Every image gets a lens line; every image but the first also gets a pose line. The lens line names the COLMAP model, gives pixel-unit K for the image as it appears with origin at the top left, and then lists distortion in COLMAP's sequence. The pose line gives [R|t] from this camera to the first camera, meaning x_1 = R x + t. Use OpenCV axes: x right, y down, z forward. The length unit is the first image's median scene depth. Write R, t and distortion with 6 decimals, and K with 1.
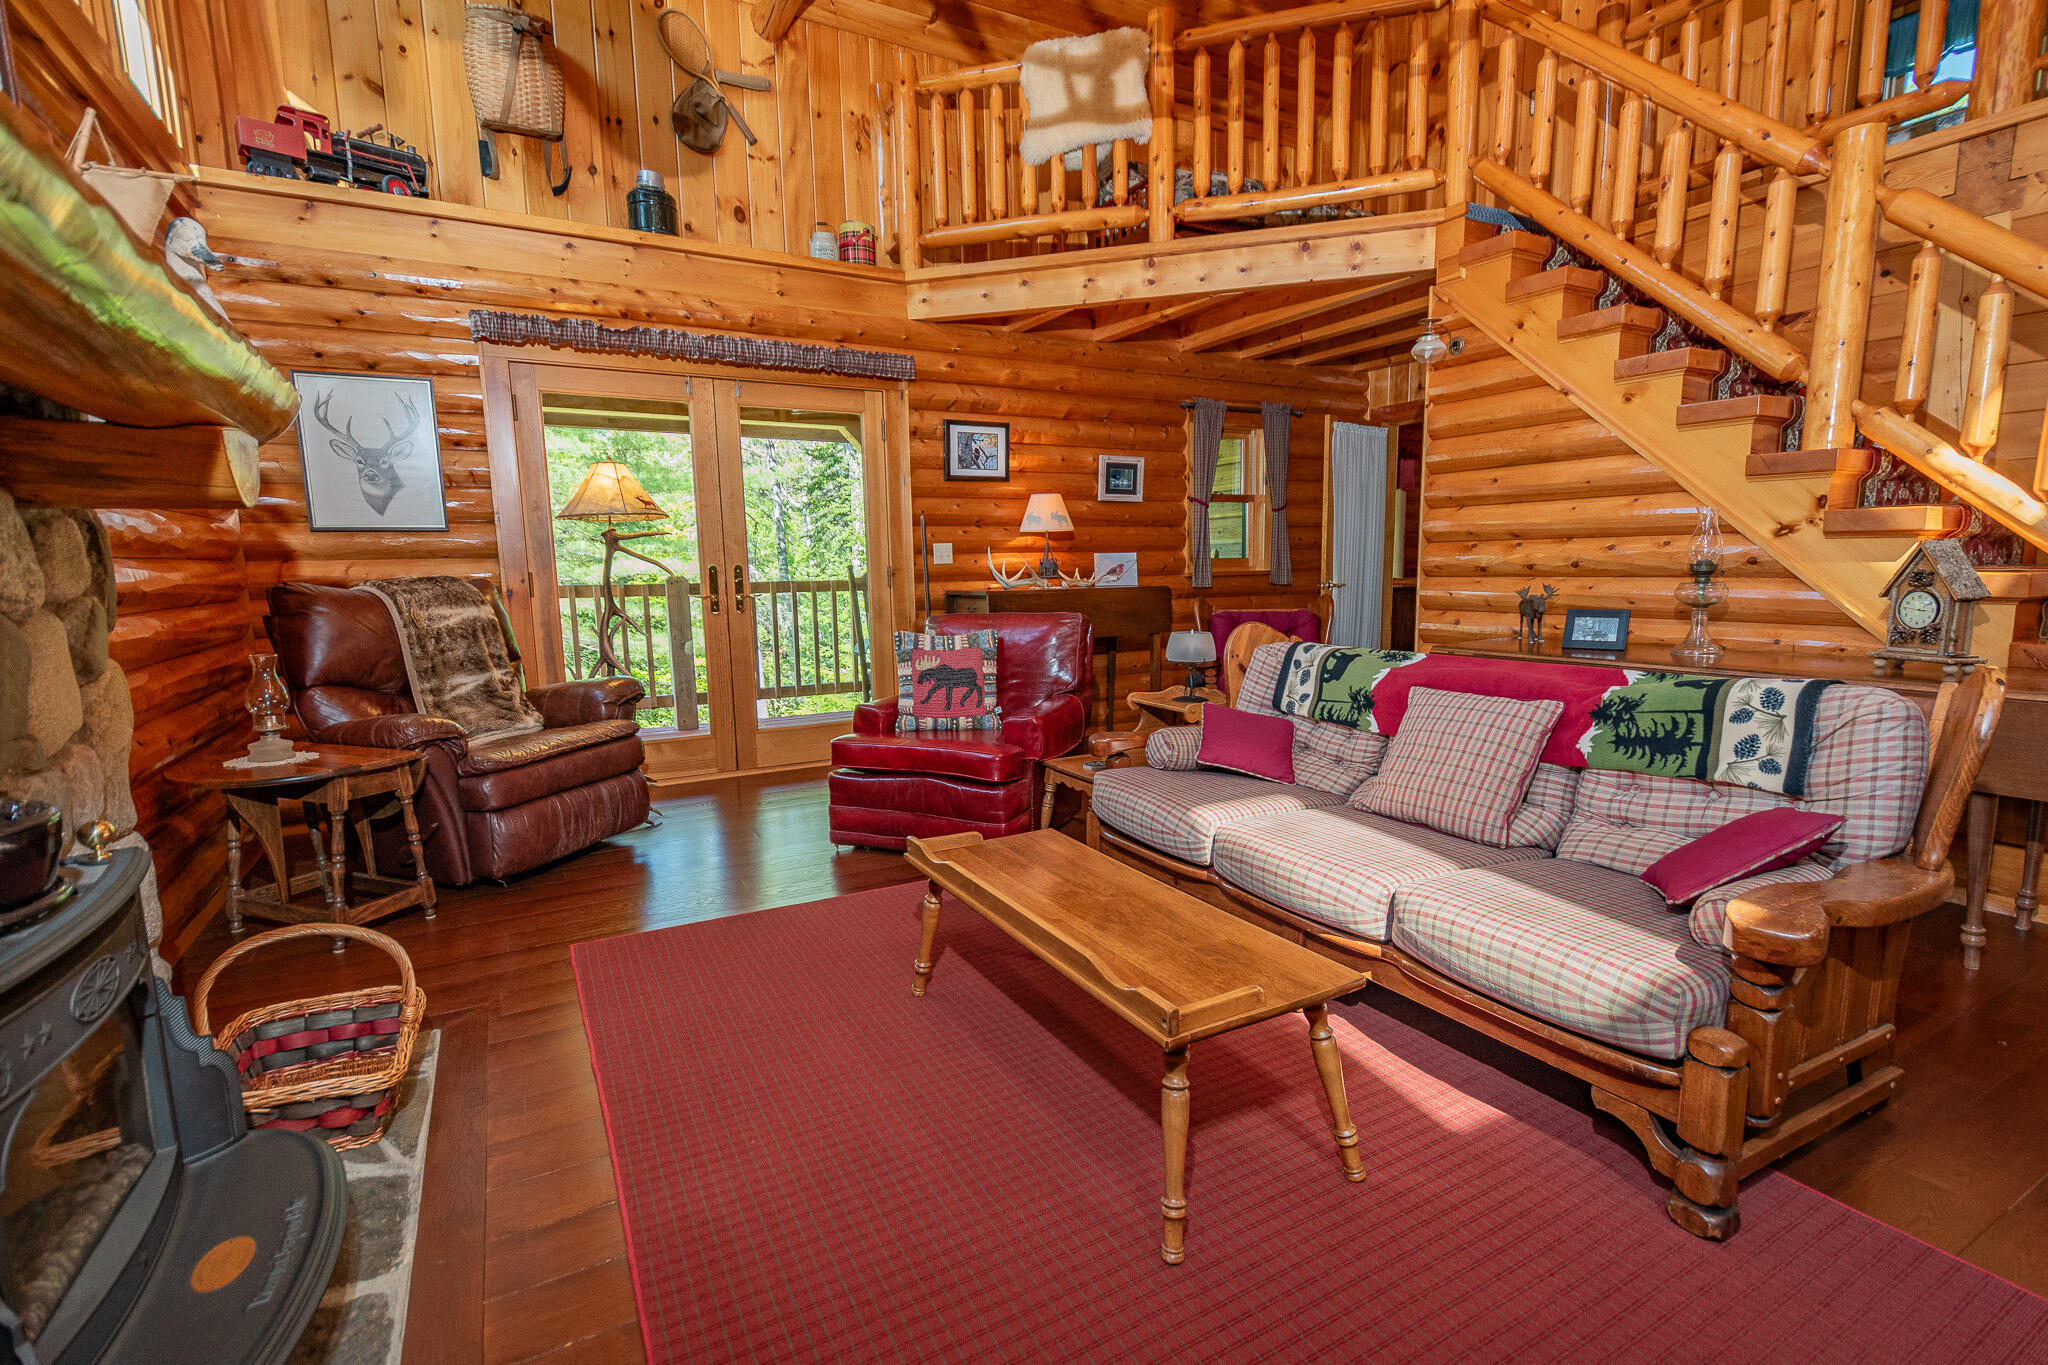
lens RADIAL K [[912.9, 0, 1032.8], [0, 912.9, 700.3], [0, 0, 1]] dist [0.017961, -0.007607]
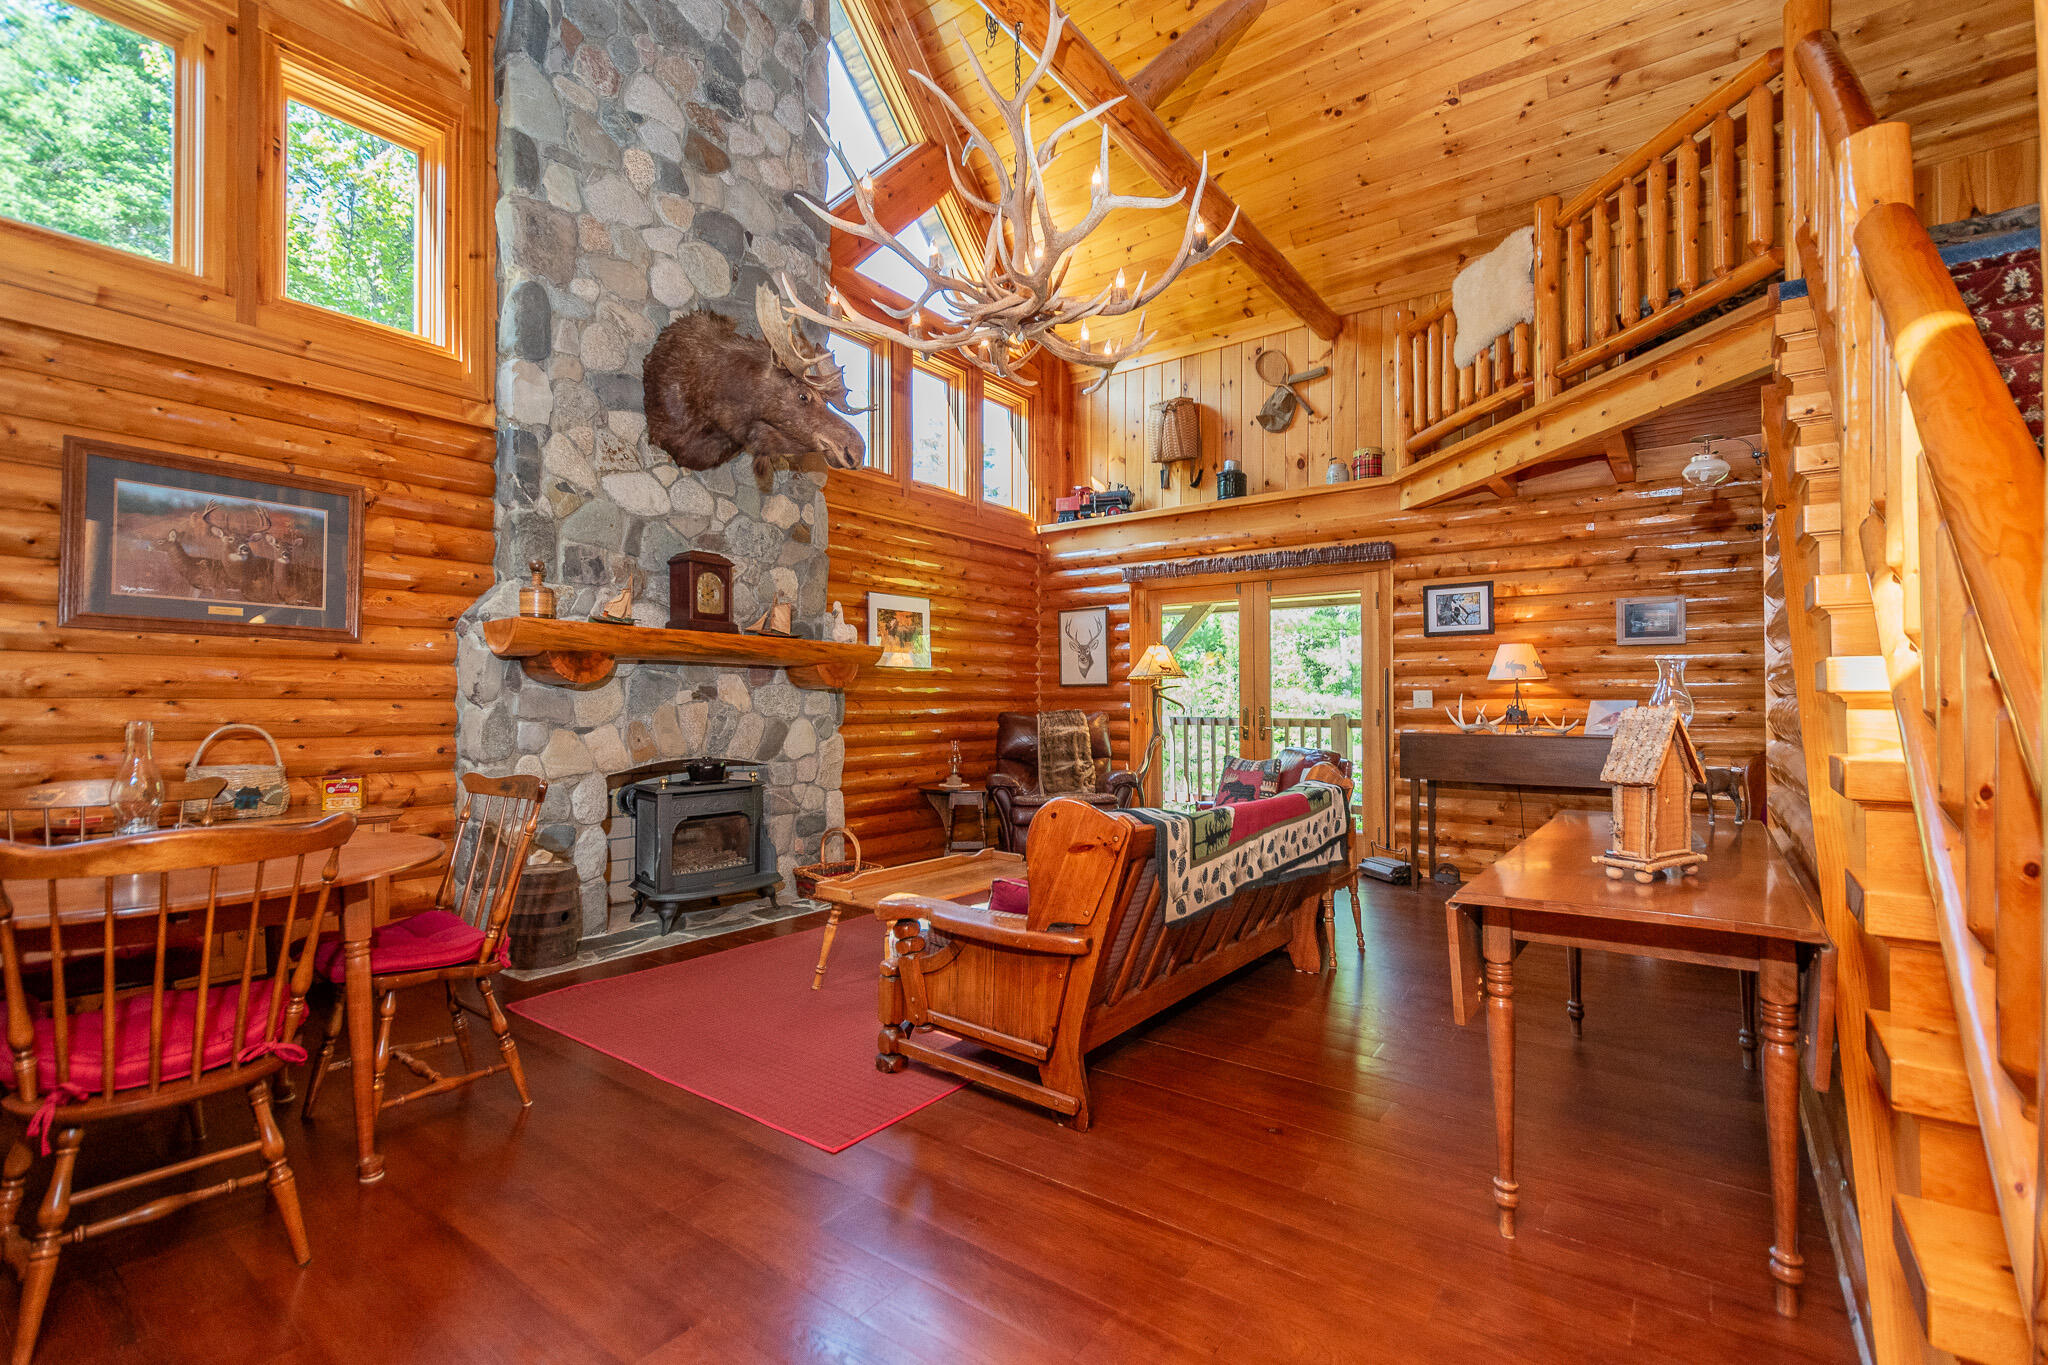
lens RADIAL K [[912.9, 0, 1038.6], [0, 912.9, 691.4], [0, 0, 1]] dist [0.017961, -0.007607]
pose [[0.410787, 0.003971, -0.911723, 0.887798], [-0.142981, 0.987898, -0.060119, -0.039348], [0.900450, 0.155055, 0.406384, 0.120132]]
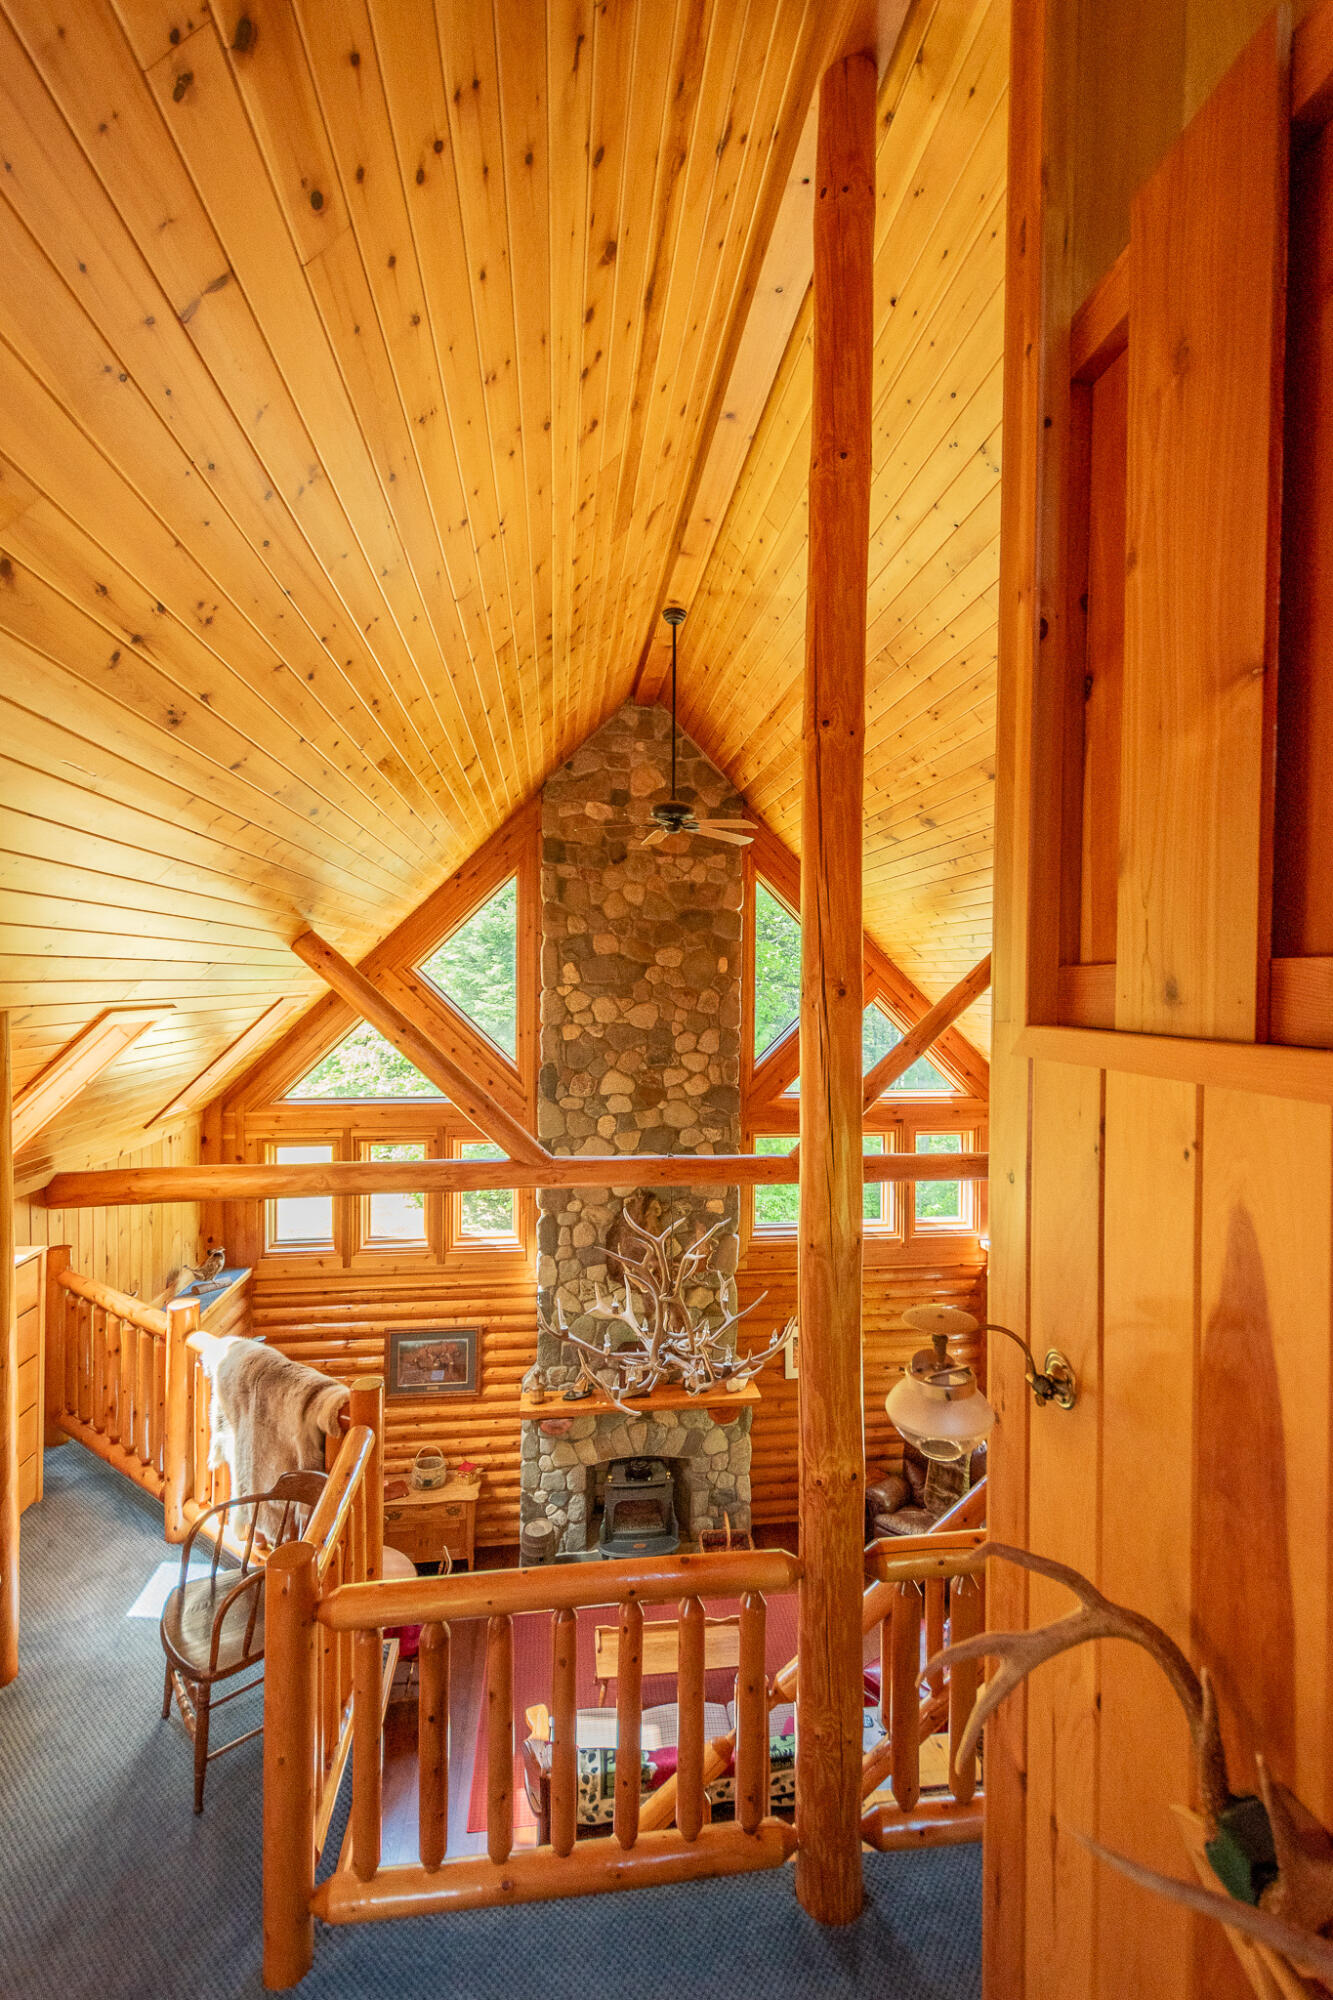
lens RADIAL K [[891.5, 0, 669.3], [0, 891.5, 975.1], [0, 0, 1]] dist [0.017961, -0.007607]
pose [[-0.375024, 0.005094, -0.927001, 1.406581], [-0.140285, 0.988157, 0.062183, -1.091757], [0.916339, 0.153365, -0.369867, 0.810037]]
